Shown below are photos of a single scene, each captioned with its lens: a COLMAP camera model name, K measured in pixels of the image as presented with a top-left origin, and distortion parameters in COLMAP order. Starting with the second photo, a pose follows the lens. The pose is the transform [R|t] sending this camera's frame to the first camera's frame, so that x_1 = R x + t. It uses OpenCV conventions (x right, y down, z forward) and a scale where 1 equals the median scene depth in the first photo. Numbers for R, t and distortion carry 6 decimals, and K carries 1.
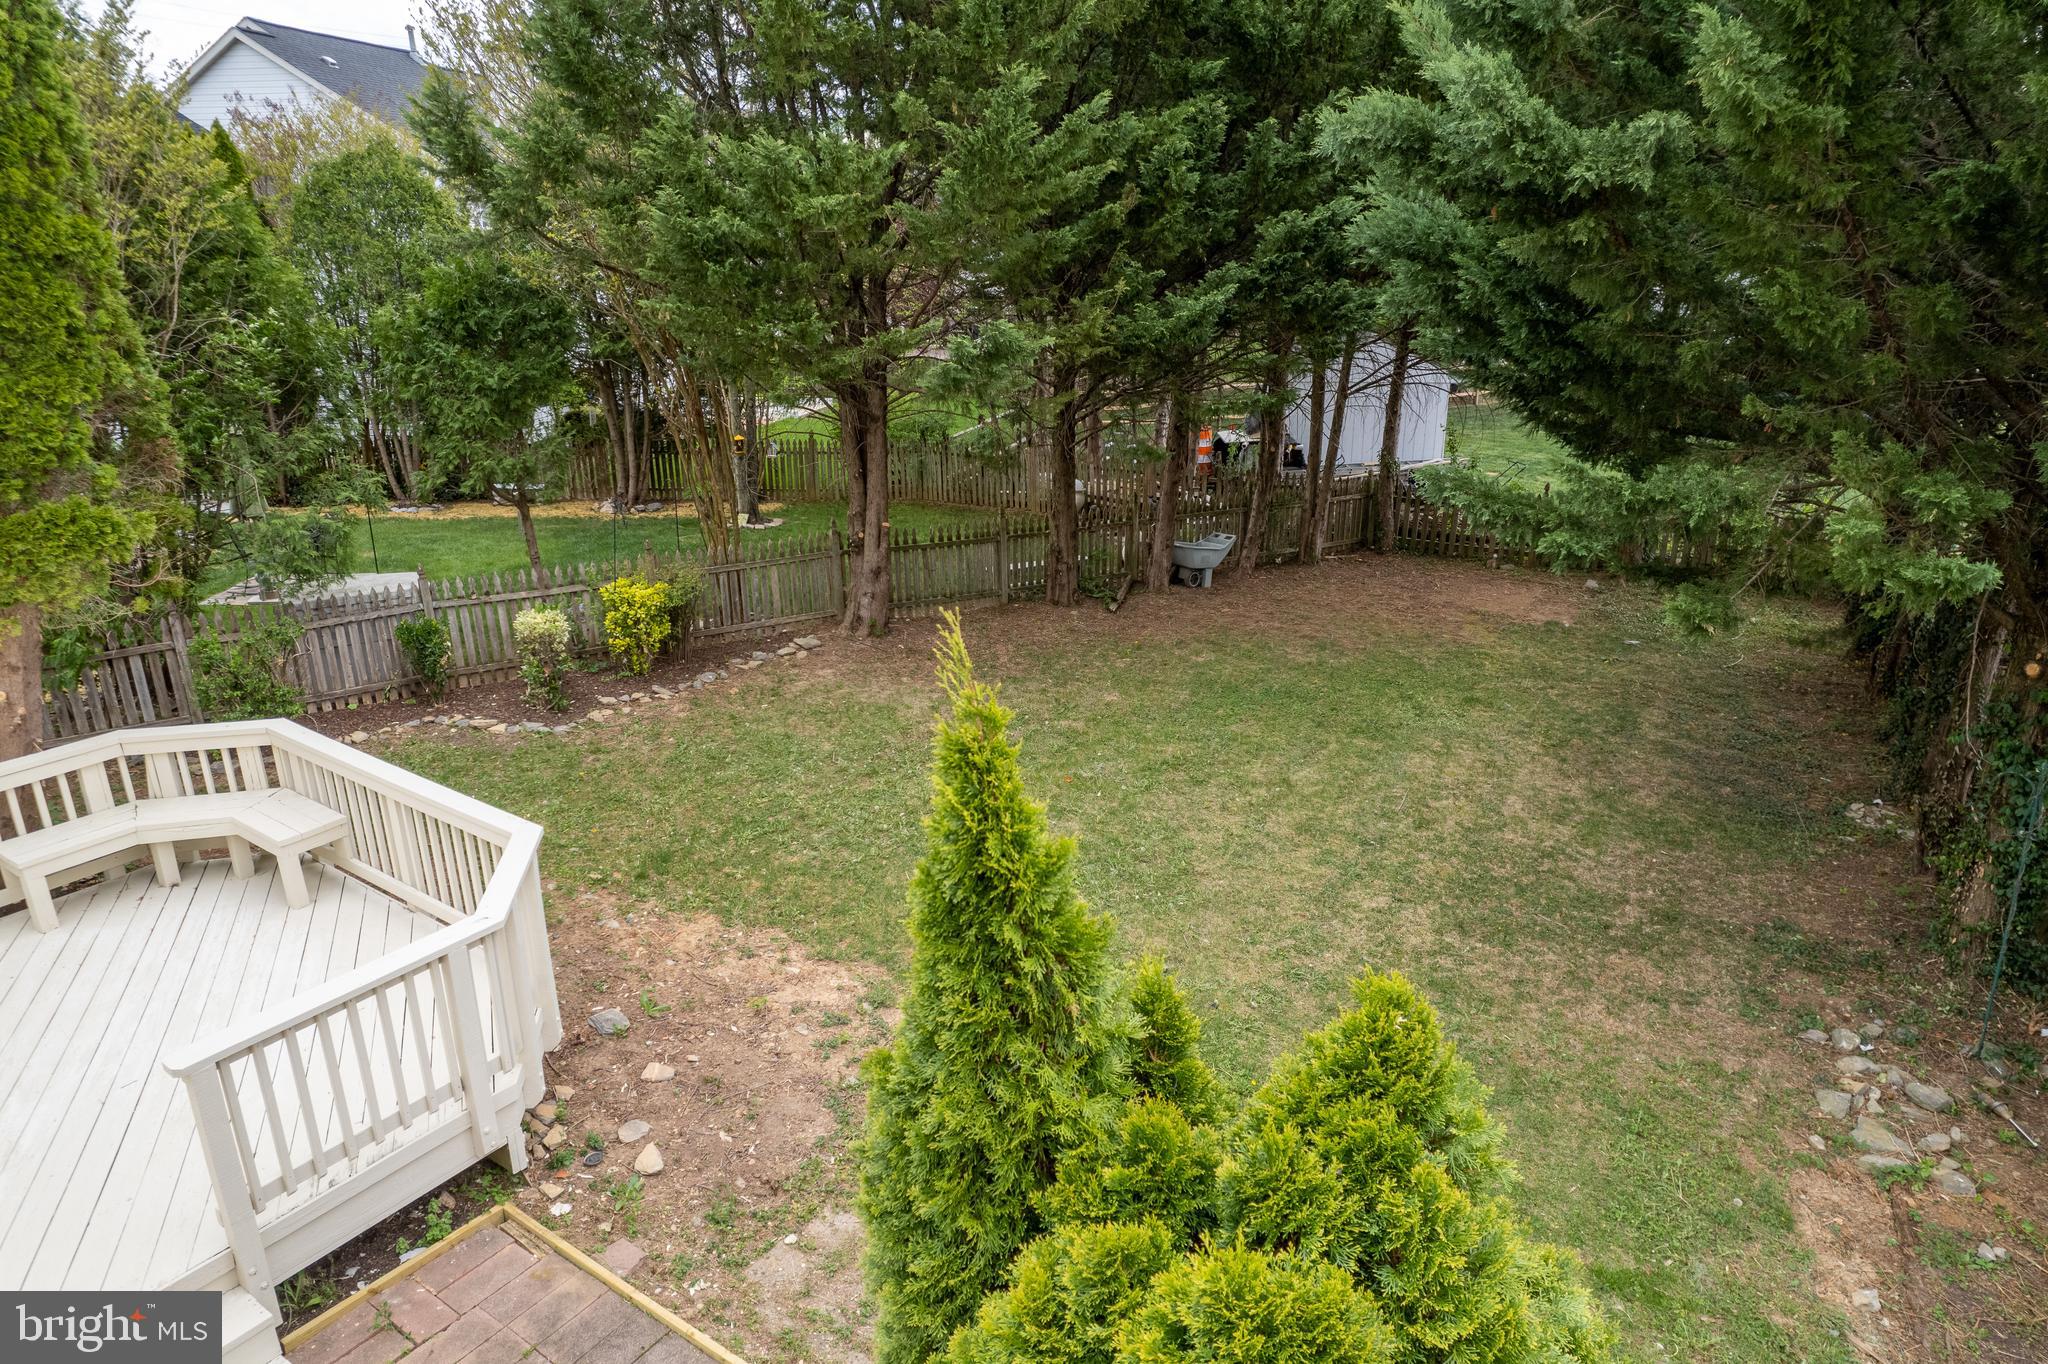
lens RADIAL K [[1318.4, 0, 1028.7], [0, 1318.4, 673.3], [0, 0, 1]] dist [-0.072829, 0.063460]
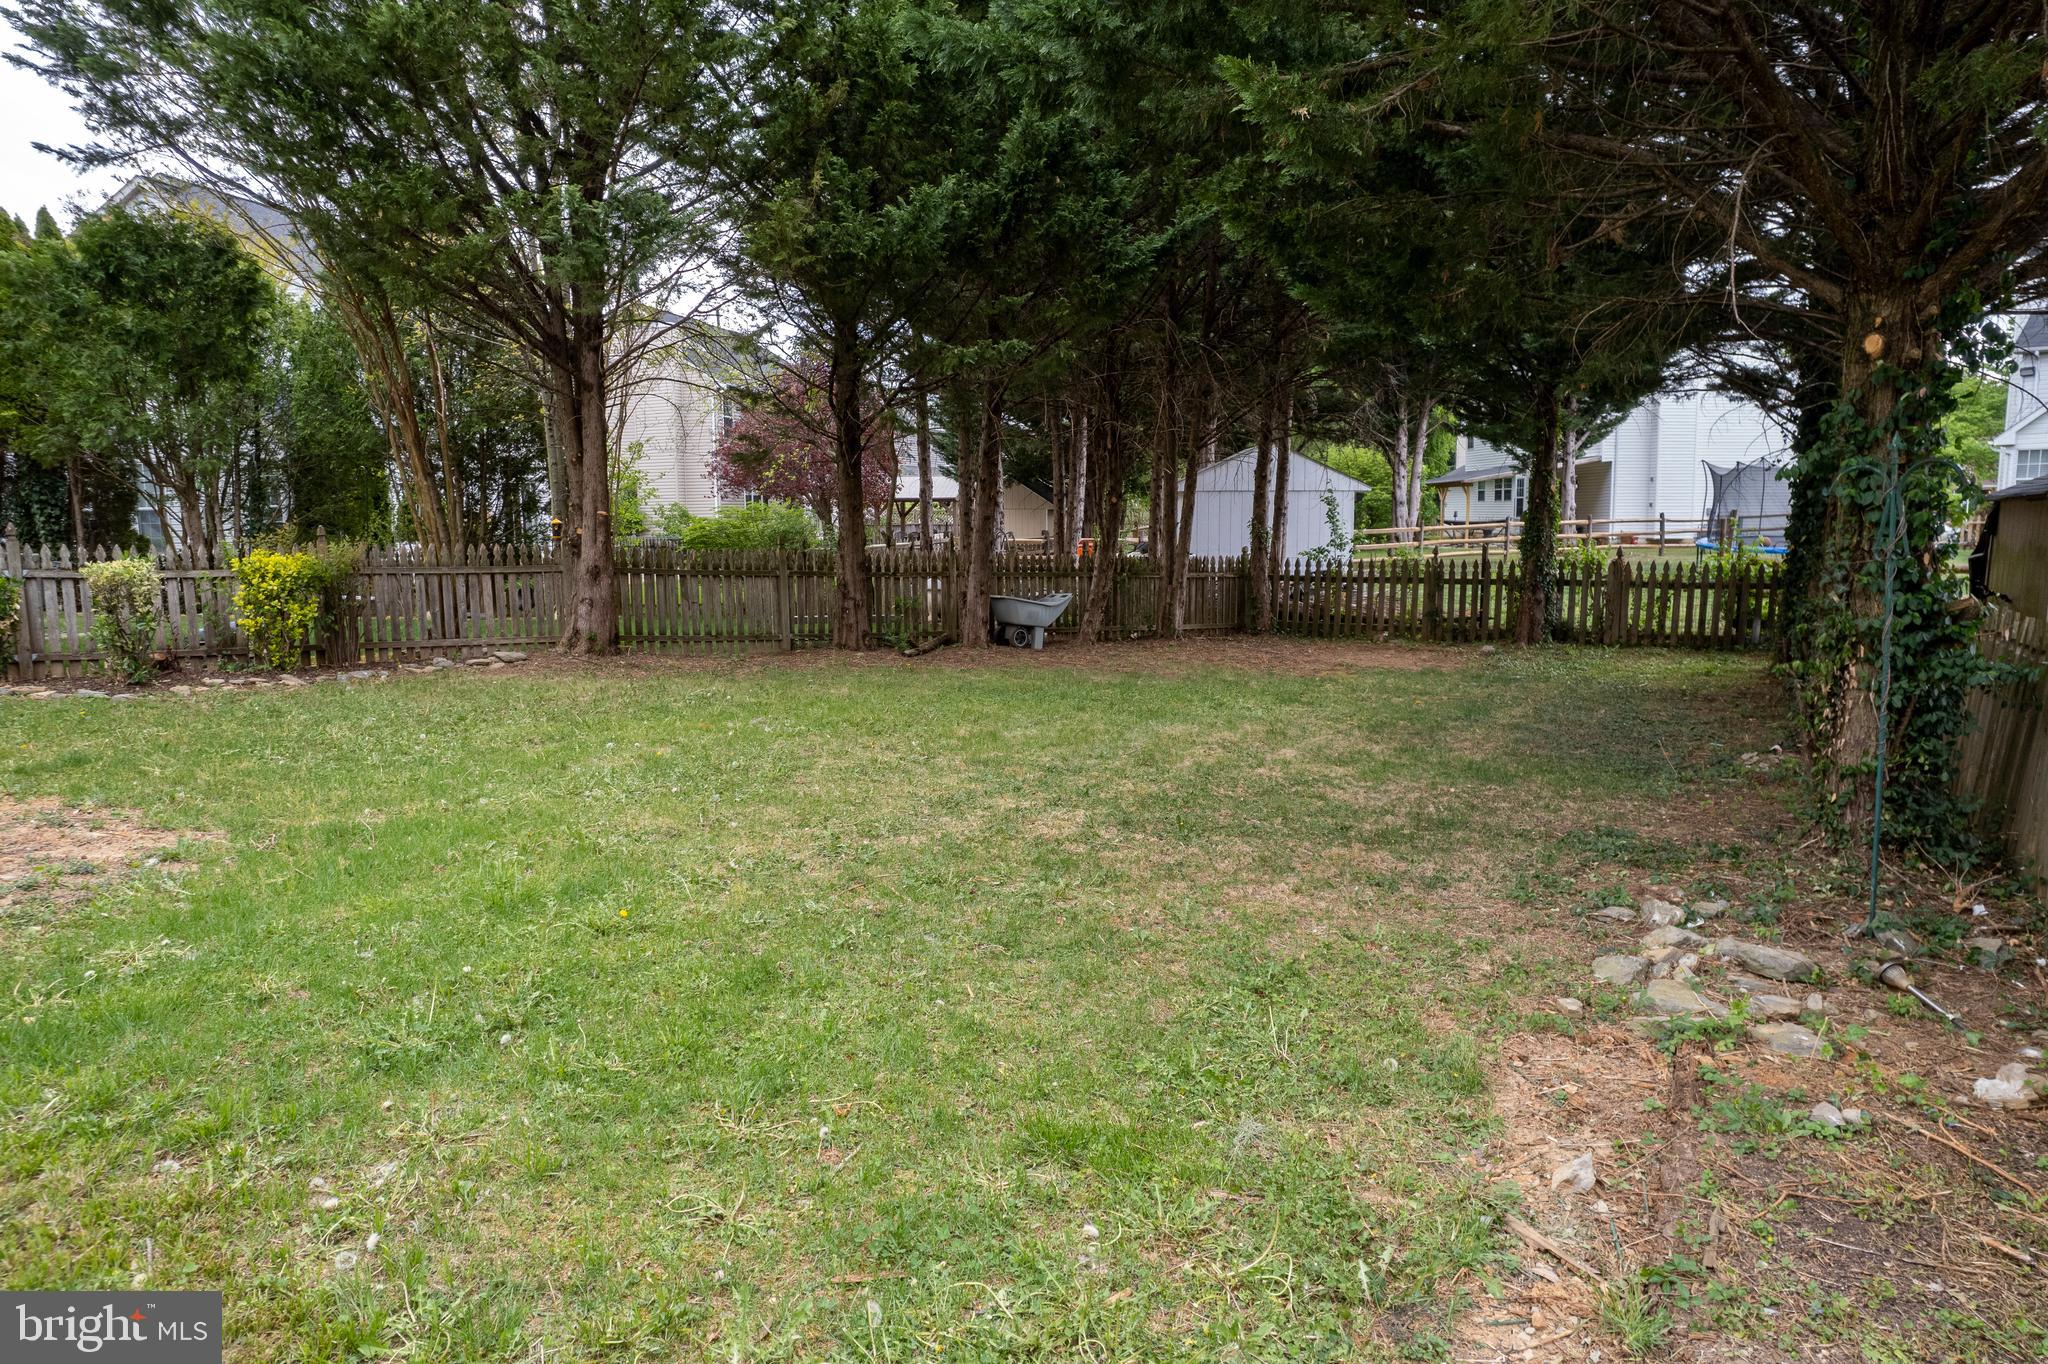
lens RADIAL K [[1318.4, 0, 1028.7], [0, 1318.4, 673.3], [0, 0, 1]] dist [-0.072829, 0.063460]
pose [[0.999892, -0.001904, -0.014539, 0.194958], [-0.001071, 0.979405, -0.201901, 0.172535], [0.014624, 0.201895, 0.979298, 0.206444]]
